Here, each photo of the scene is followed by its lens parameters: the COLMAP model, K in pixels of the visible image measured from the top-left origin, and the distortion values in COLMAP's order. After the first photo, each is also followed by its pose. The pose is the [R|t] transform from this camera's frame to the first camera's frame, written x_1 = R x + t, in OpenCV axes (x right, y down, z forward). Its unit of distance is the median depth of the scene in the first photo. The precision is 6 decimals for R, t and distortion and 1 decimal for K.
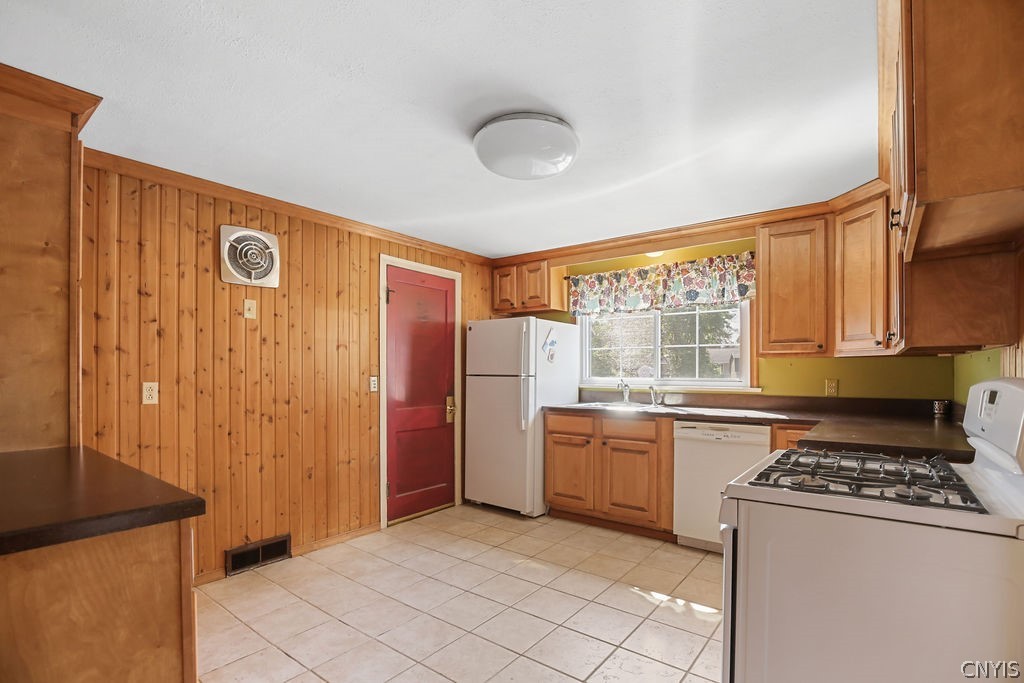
lens RADIAL K [[483.9, 0, 514.7], [0, 483.9, 365.5], [0, 0, 1]] dist [-0.000530, -0.000069]
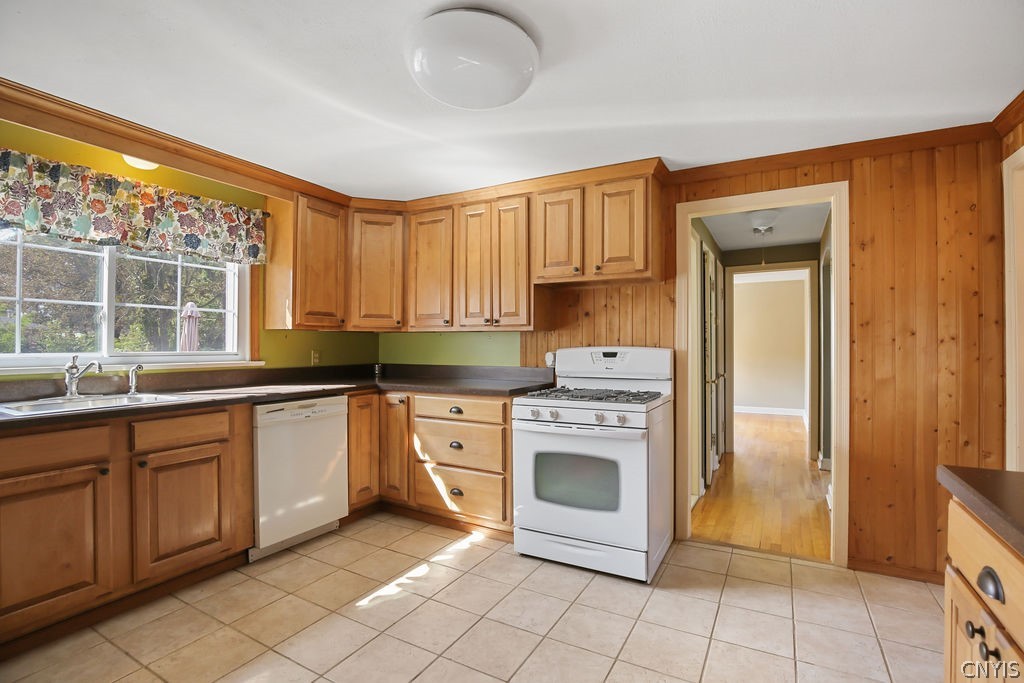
lens RADIAL K [[475.8, 0, 520.5], [0, 475.8, 341.4], [0, 0, 1]] dist [-0.031741, -0.000004]
pose [[-0.145761, 0.005814, 0.989303, -0.451561], [-0.012946, 0.999886, -0.007784, 0.009692], [-0.989235, -0.013942, -0.145669, 0.640858]]
